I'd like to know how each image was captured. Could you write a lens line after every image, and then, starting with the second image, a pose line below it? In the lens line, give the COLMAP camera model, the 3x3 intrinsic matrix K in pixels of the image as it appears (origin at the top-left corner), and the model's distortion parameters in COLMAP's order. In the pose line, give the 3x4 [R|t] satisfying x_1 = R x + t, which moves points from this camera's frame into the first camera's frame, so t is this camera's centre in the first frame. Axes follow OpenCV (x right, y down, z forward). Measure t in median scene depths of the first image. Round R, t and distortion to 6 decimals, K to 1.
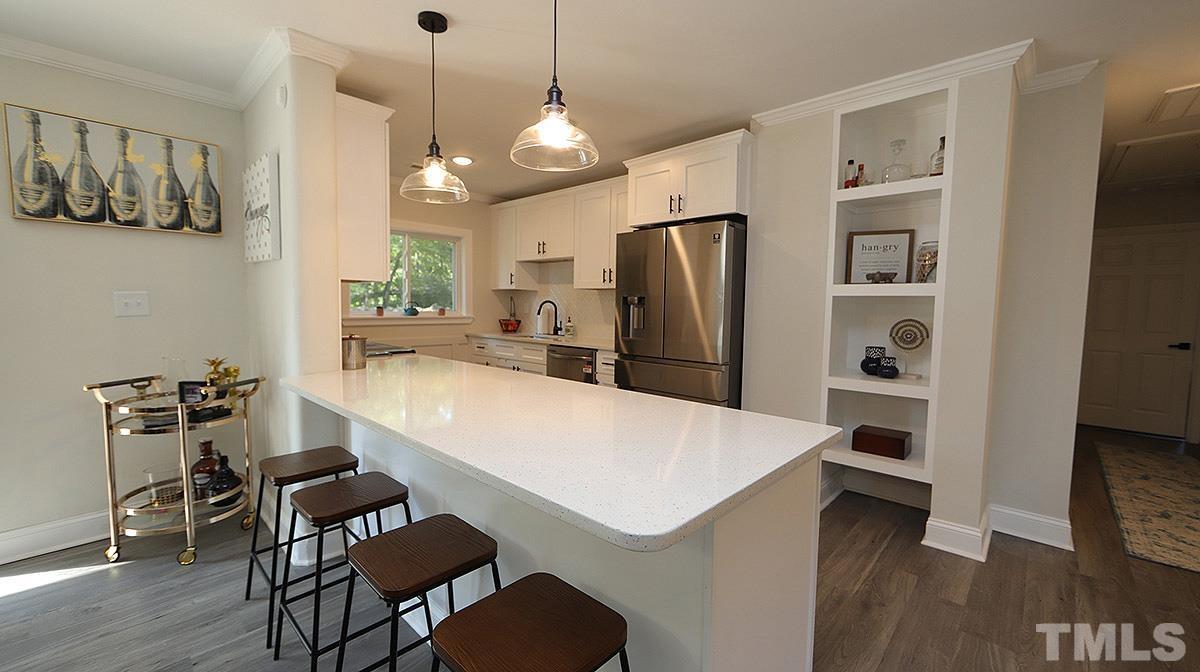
lens RADIAL K [[469.1, 0, 600.0], [0, 469.1, 336.0], [0, 0, 1]] dist [0.003265, 0.000347]
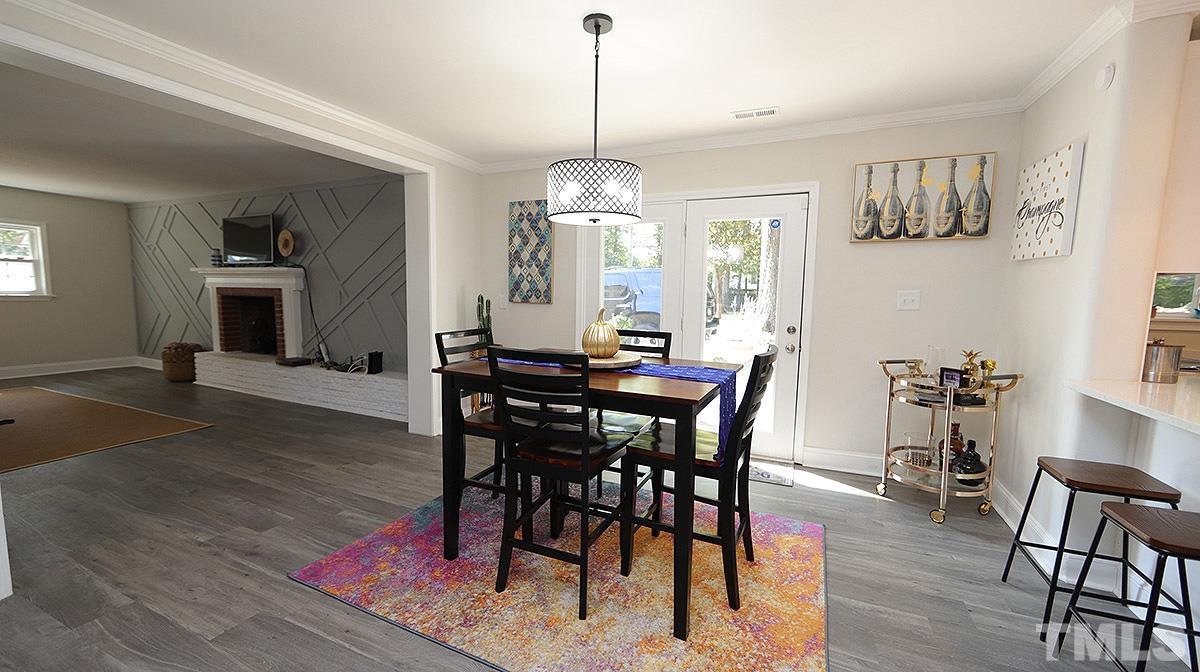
lens RADIAL K [[469.1, 0, 600.0], [0, 469.1, 336.0], [0, 0, 1]] dist [0.003265, 0.000347]
pose [[0.339297, 0.080164, -0.937257, -0.090780], [-0.072503, 0.995627, 0.058910, 0.012084], [0.937881, 0.047966, 0.343626, -0.199726]]
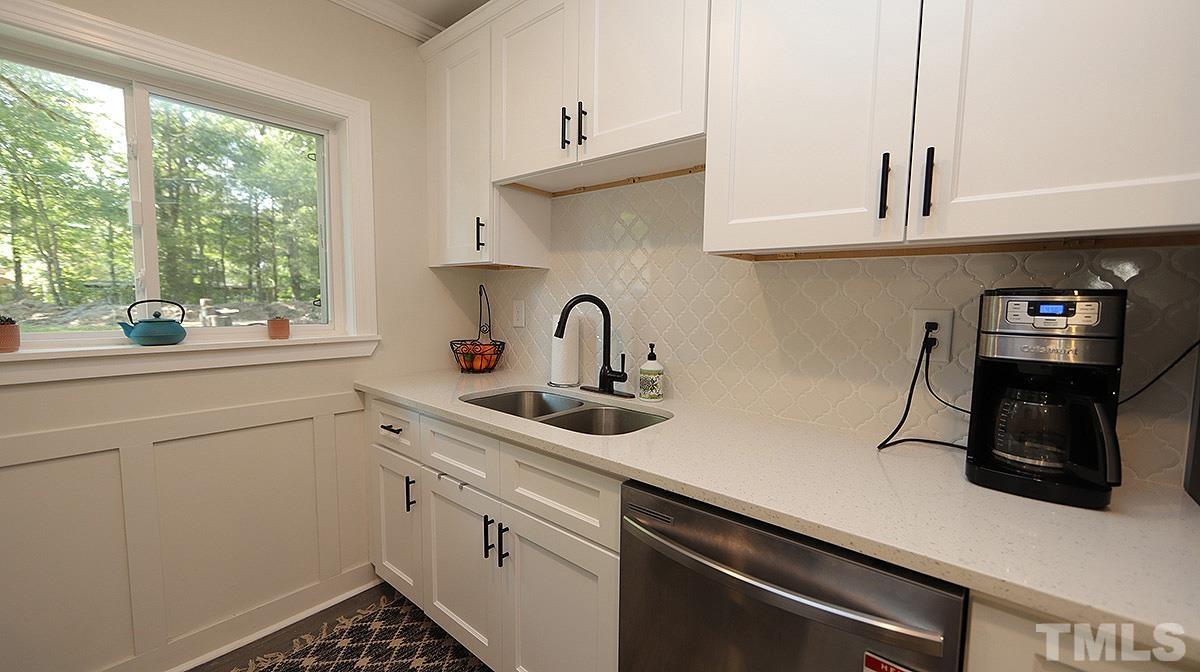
lens RADIAL K [[469.1, 0, 600.0], [0, 469.1, 336.0], [0, 0, 1]] dist [0.003265, 0.000347]
pose [[0.998826, -0.007414, 0.047879, -0.231677], [0.006319, 0.999716, 0.022984, -0.105875], [-0.048036, -0.022654, 0.998589, 1.291013]]
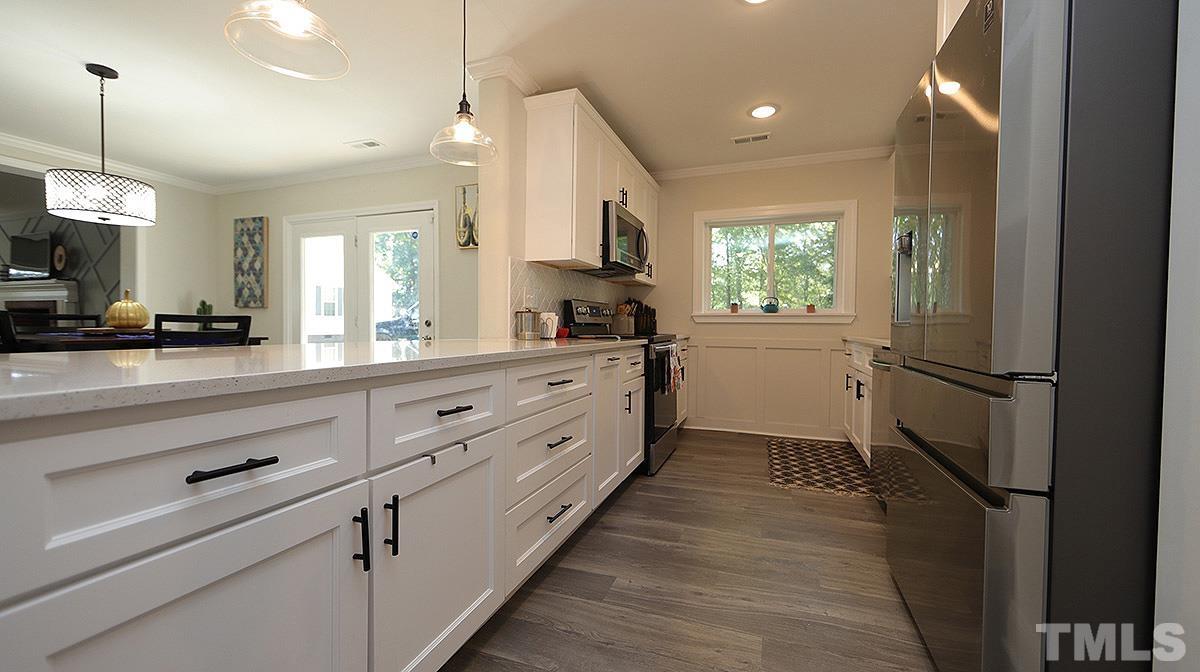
lens RADIAL K [[469.1, 0, 600.0], [0, 469.1, 336.0], [0, 0, 1]] dist [0.003265, 0.000347]
pose [[0.389219, 0.011458, -0.921074, 0.538138], [-0.065491, 0.997736, -0.015263, 0.063350], [0.918814, 0.066263, 0.389089, 0.718949]]
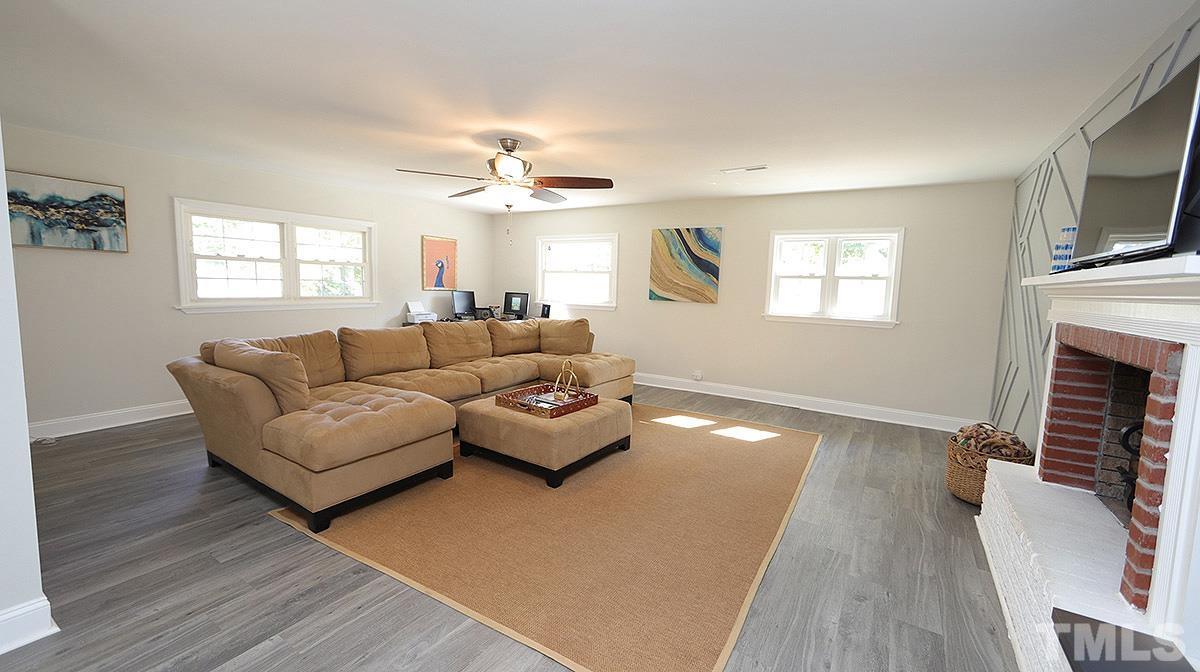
lens RADIAL K [[469.1, 0, 600.0], [0, 469.1, 336.0], [0, 0, 1]] dist [0.003265, 0.000347]
pose [[-0.979539, -0.020701, -0.200189, -1.895322], [-0.053629, 0.985579, 0.160494, -0.030092], [0.193980, 0.167946, -0.966523, -0.457462]]
